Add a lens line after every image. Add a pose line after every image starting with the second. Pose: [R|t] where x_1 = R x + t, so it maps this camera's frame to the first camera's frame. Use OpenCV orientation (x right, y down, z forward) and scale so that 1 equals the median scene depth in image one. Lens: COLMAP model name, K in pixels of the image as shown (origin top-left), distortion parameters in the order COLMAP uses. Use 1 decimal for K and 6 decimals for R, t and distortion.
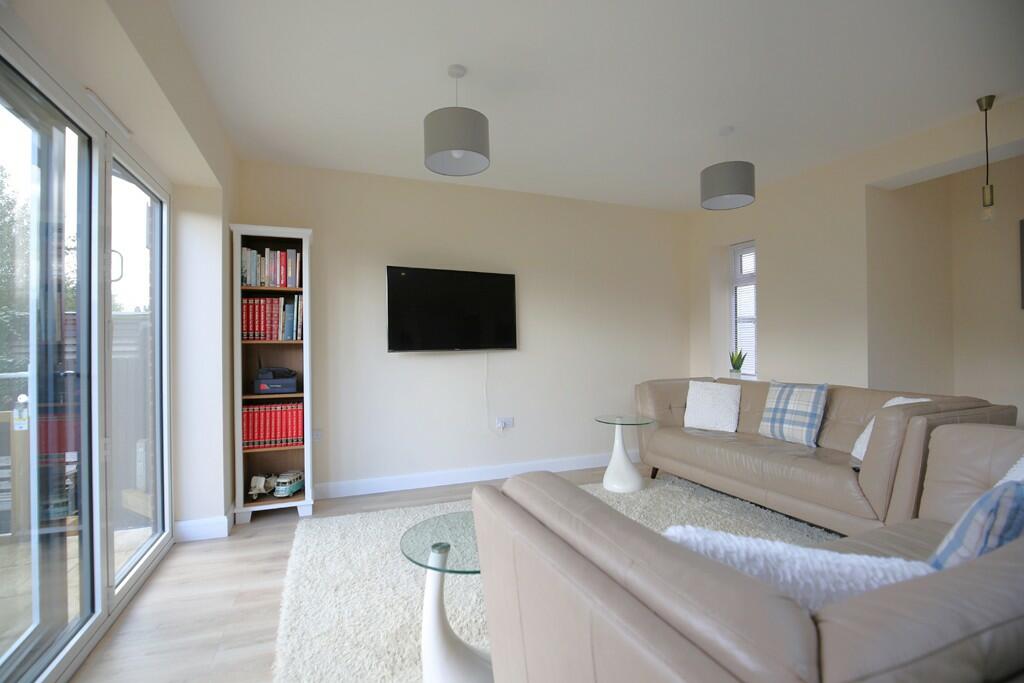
lens RADIAL K [[475.7, 0, 515.0], [0, 475.7, 346.7], [0, 0, 1]] dist [-0.016539, 0.001139]
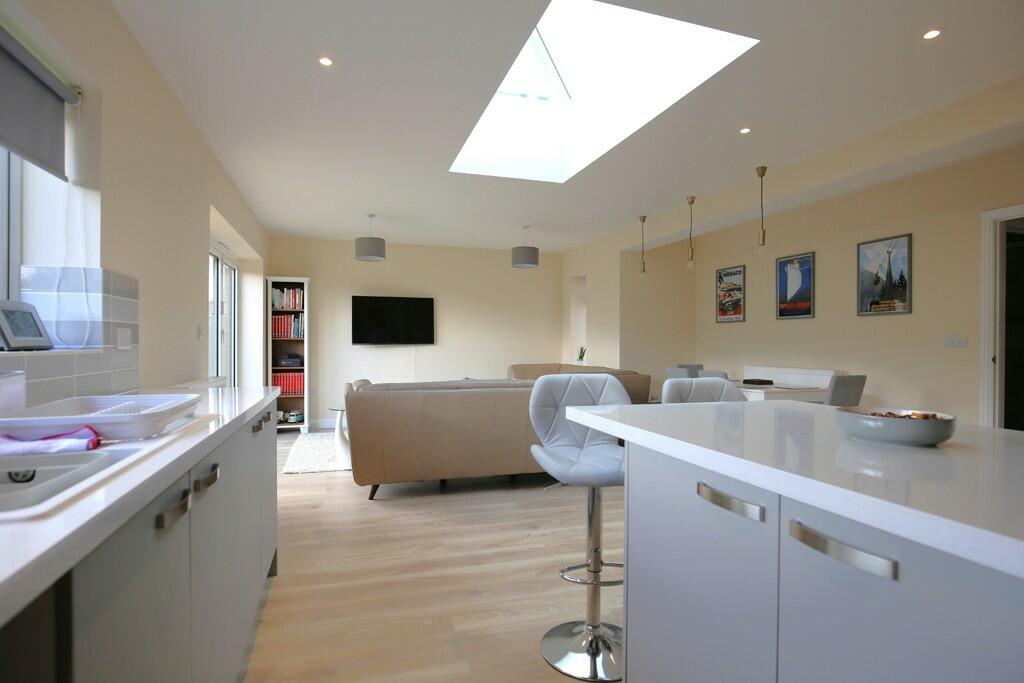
lens RADIAL K [[526.8, 0, 510.5], [0, 526.8, 345.3], [0, 0, 1]] dist [-0.003342, -0.000003]
pose [[0.997371, 0.009669, -0.071820, 0.502172], [-0.009373, 0.999946, 0.004460, -0.002121], [0.071859, -0.003775, 0.997408, -0.987004]]
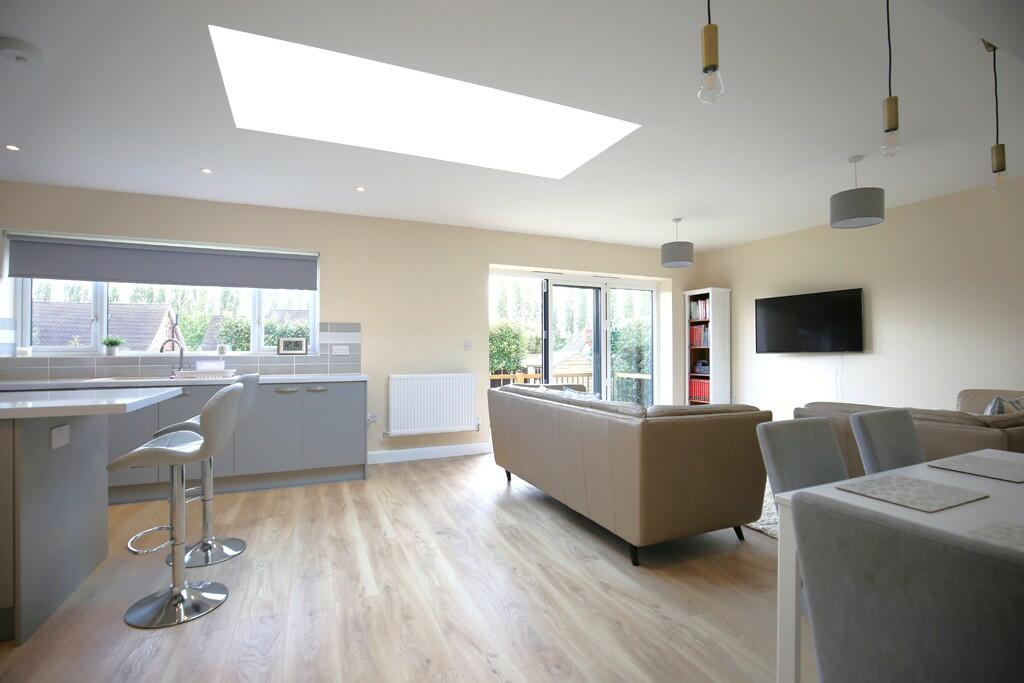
lens RADIAL K [[475.7, 0, 515.0], [0, 475.7, 346.7], [0, 0, 1]] dist [-0.016539, 0.001139]
pose [[0.040908, -0.000765, -0.999163, 1.422811], [0.000708, 0.999999, -0.000737, -0.012184], [0.999163, -0.000677, 0.040909, 0.148663]]
